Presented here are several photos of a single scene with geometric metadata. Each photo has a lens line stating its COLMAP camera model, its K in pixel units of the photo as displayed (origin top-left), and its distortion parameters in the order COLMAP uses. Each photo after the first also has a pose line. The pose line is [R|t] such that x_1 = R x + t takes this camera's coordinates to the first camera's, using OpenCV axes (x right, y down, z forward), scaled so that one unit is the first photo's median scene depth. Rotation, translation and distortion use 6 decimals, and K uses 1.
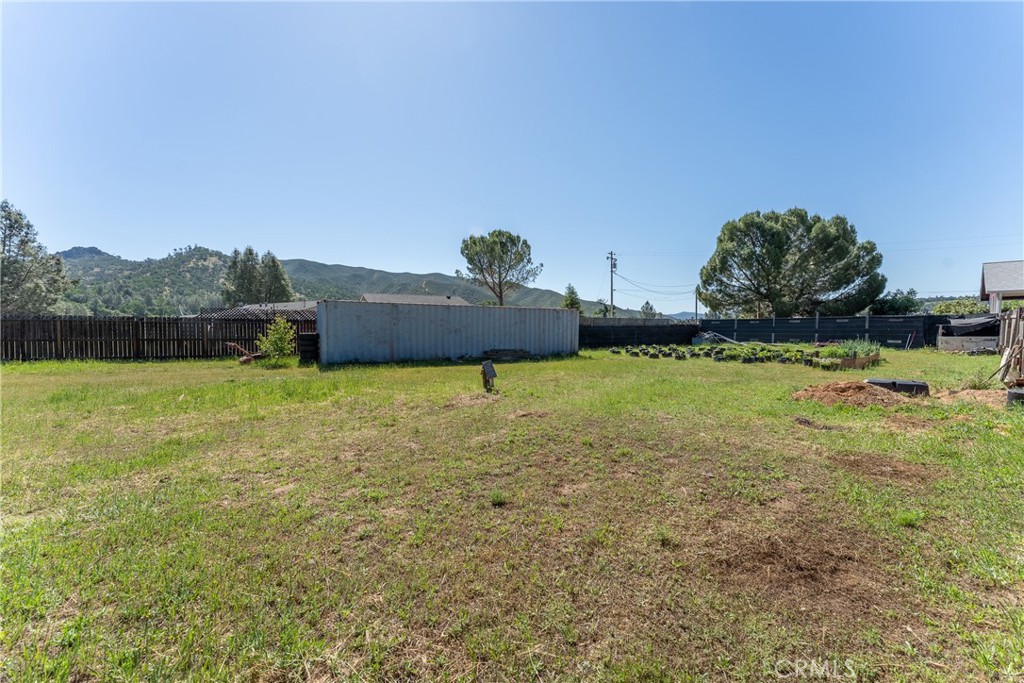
lens RADIAL K [[413.4, 0, 512.4], [0, 413.4, 341.8], [0, 0, 1]] dist [-0.000706, -0.000172]
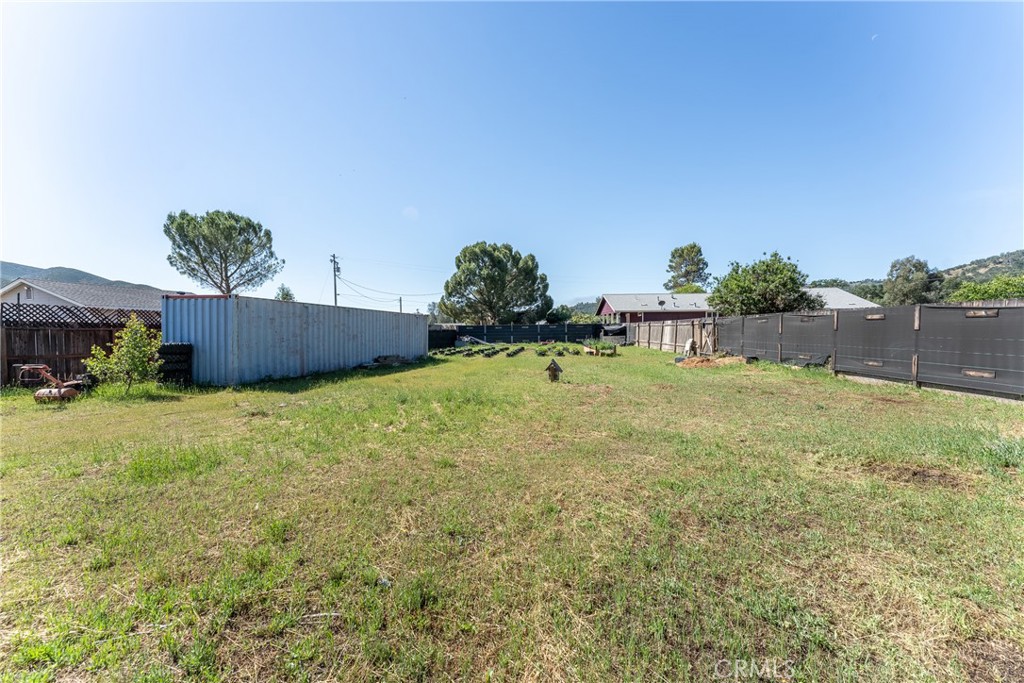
lens RADIAL K [[413.4, 0, 512.0], [0, 413.4, 337.4], [0, 0, 1]] dist [-0.000706, -0.000172]
pose [[0.673245, -0.015122, 0.739265, -0.316539], [0.033858, 0.999373, -0.010391, -0.002400], [-0.738644, 0.032026, 0.673334, 0.087142]]
